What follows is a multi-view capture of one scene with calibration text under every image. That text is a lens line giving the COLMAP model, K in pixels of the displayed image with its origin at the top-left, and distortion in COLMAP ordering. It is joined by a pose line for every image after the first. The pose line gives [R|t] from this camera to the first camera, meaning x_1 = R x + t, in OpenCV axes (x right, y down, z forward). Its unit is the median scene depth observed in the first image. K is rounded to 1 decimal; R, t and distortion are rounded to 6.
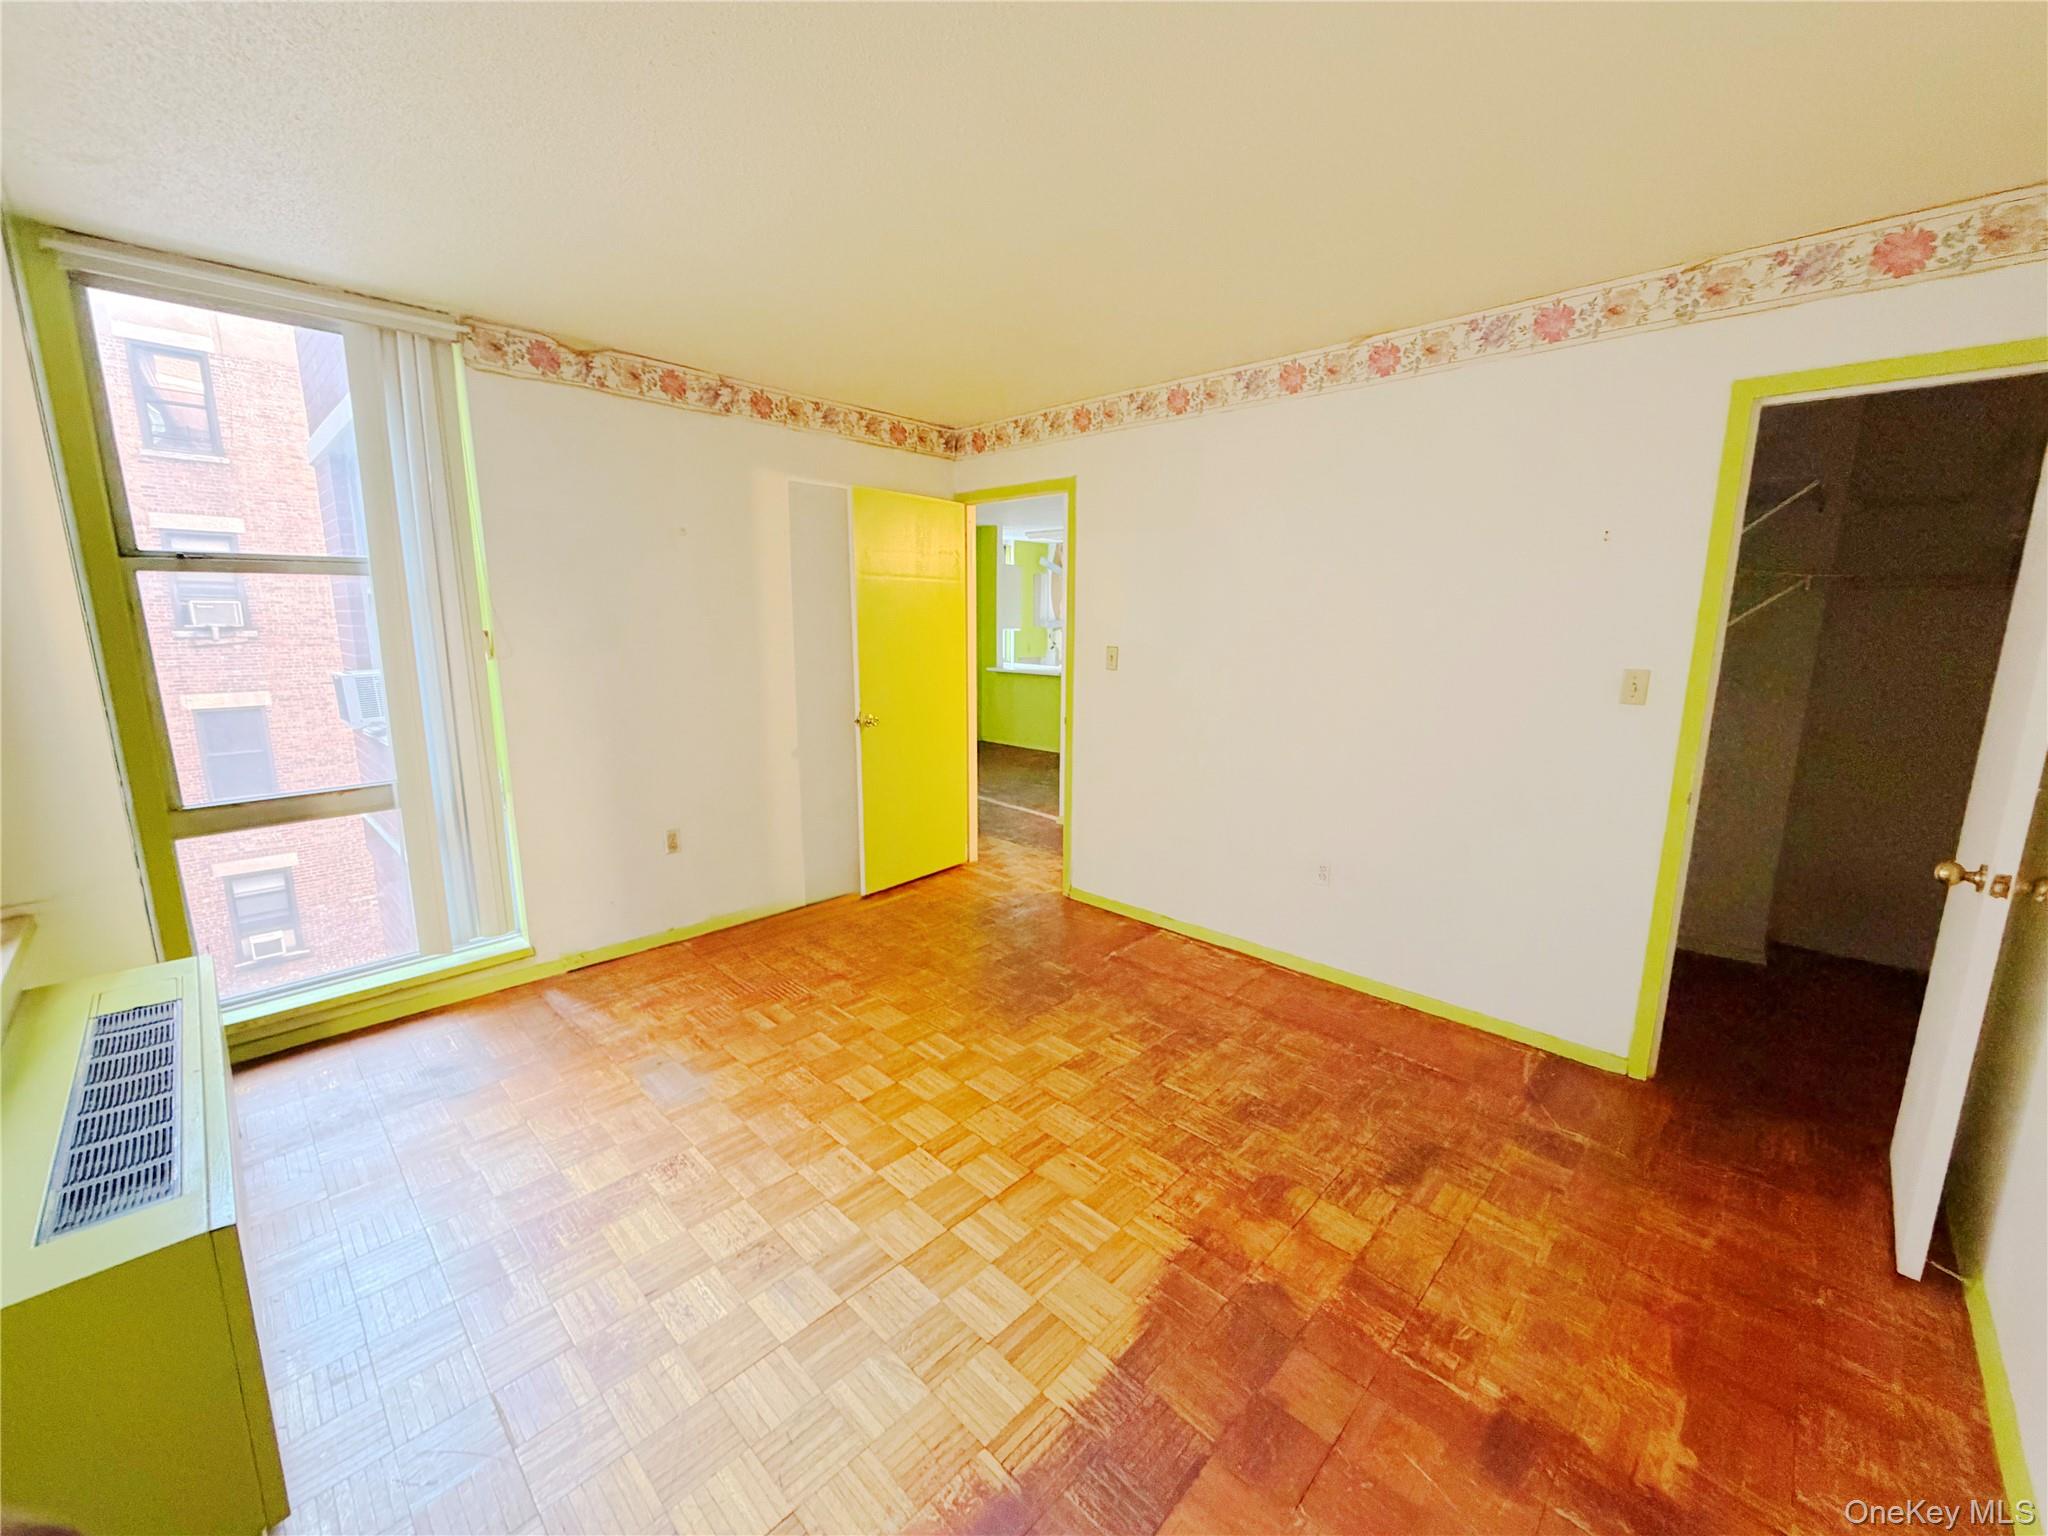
lens RADIAL K [[812.4, 0, 1019.4], [0, 812.4, 769.7], [0, 0, 1]] dist [0.000684, -0.000211]
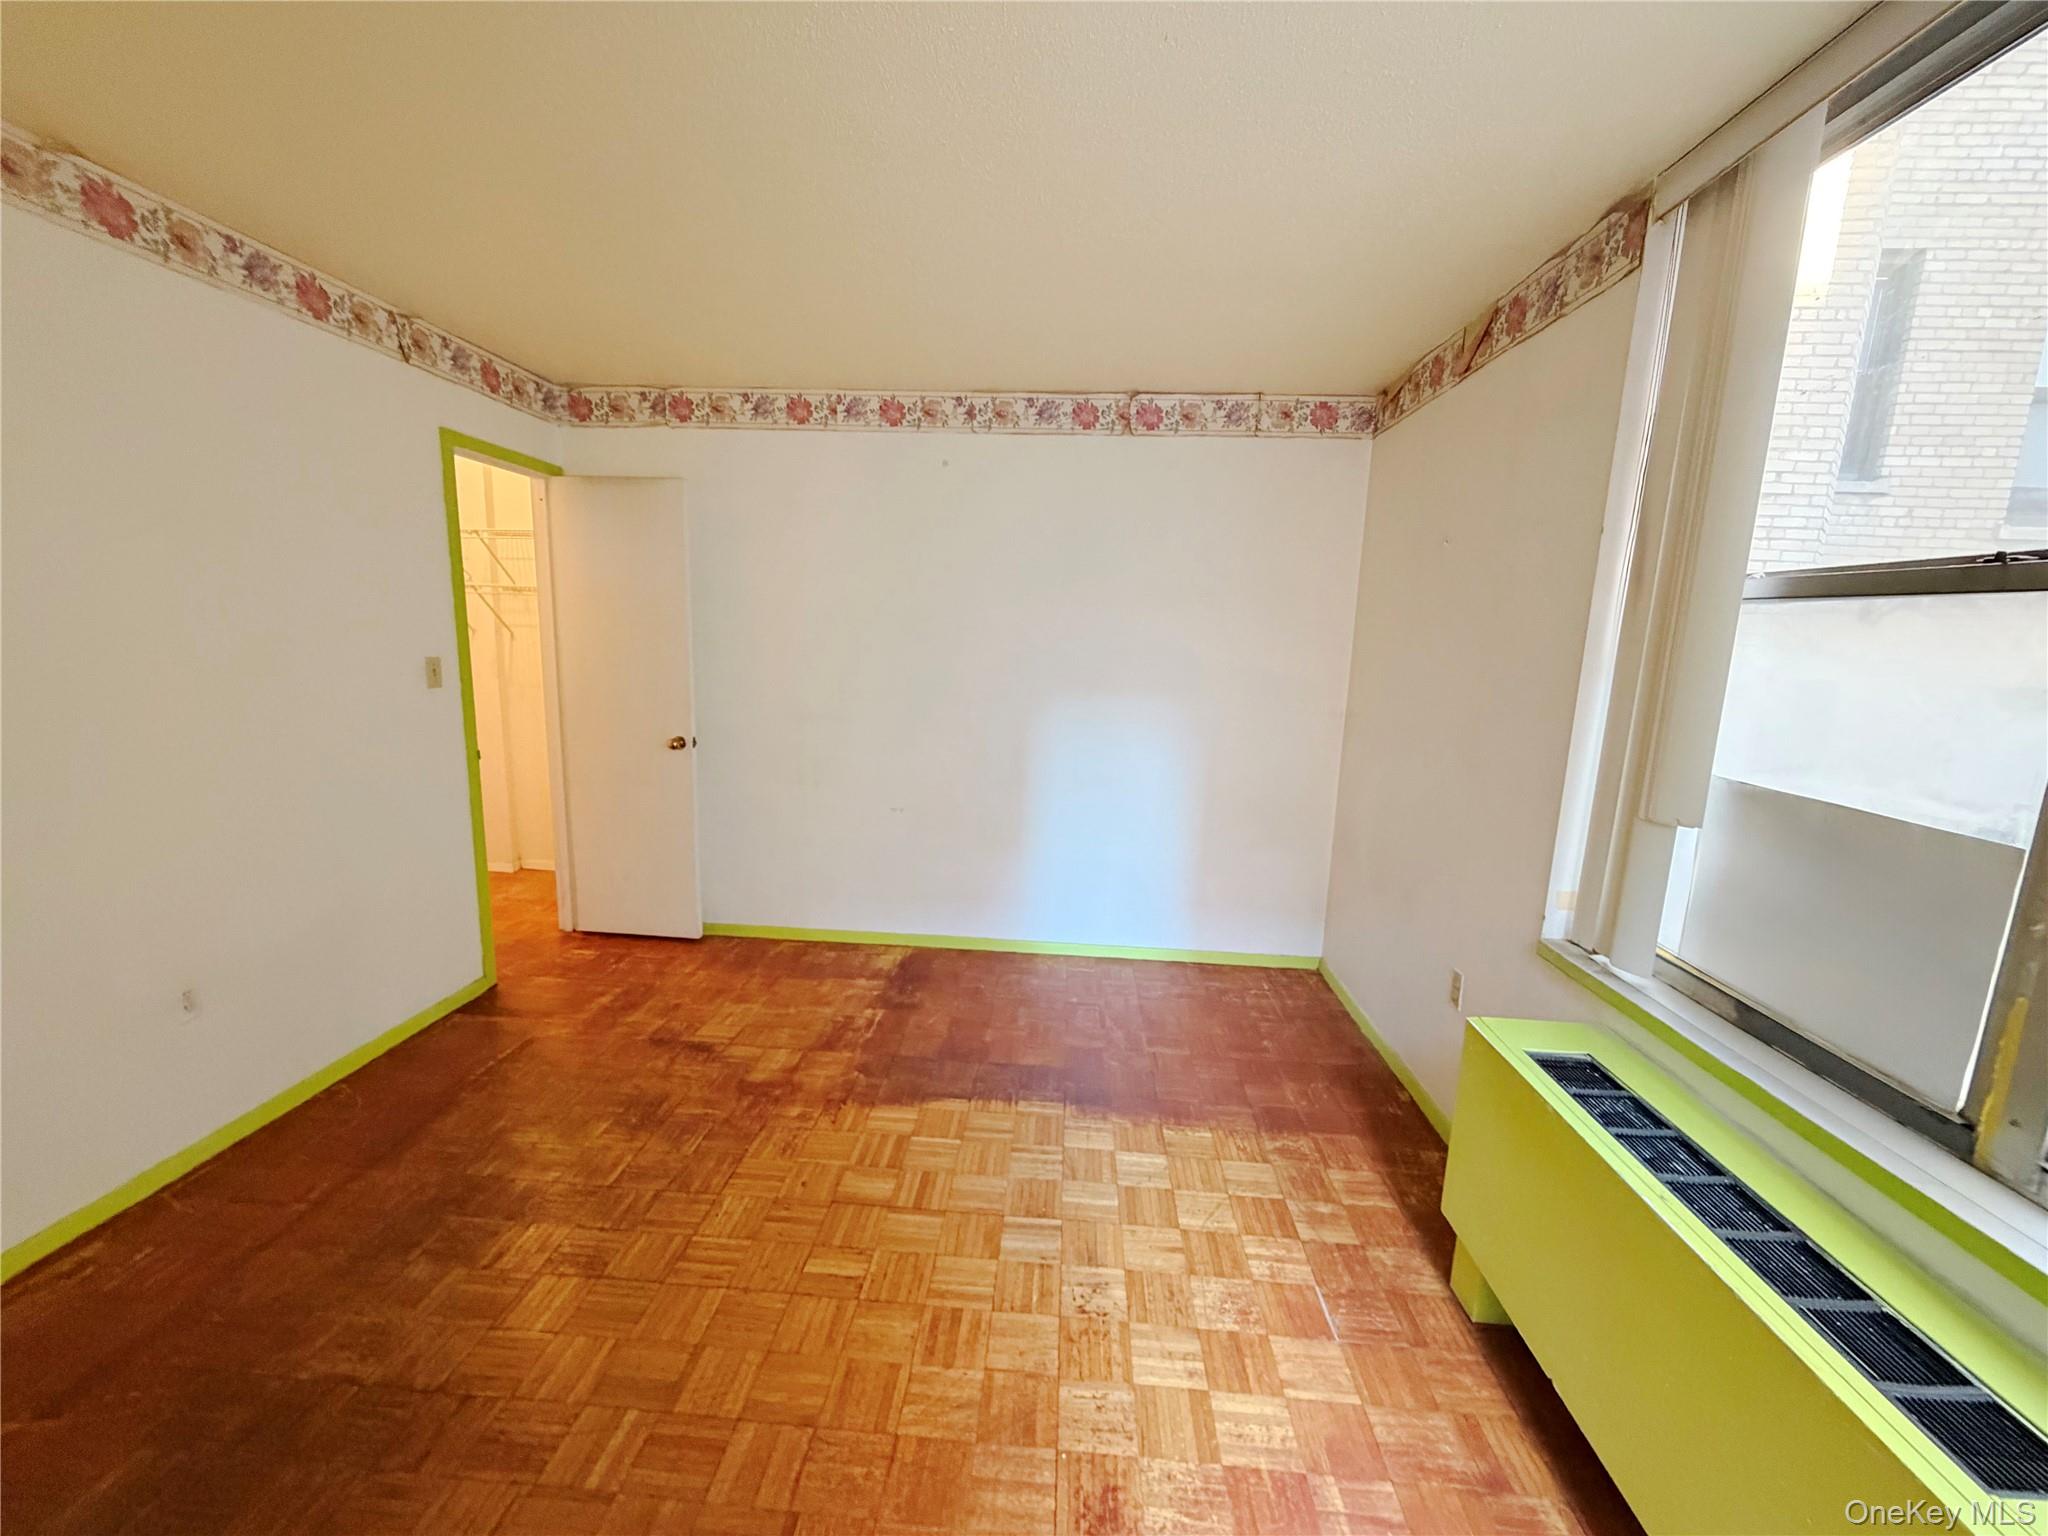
lens RADIAL K [[812.4, 0, 1021.8], [0, 812.4, 766.2], [0, 0, 1]] dist [0.000684, -0.000211]
pose [[-0.648713, -0.151440, 0.745814, -0.799362], [0.107435, 0.951964, 0.286746, -0.259151], [-0.753412, 0.266142, -0.601281, 1.321897]]
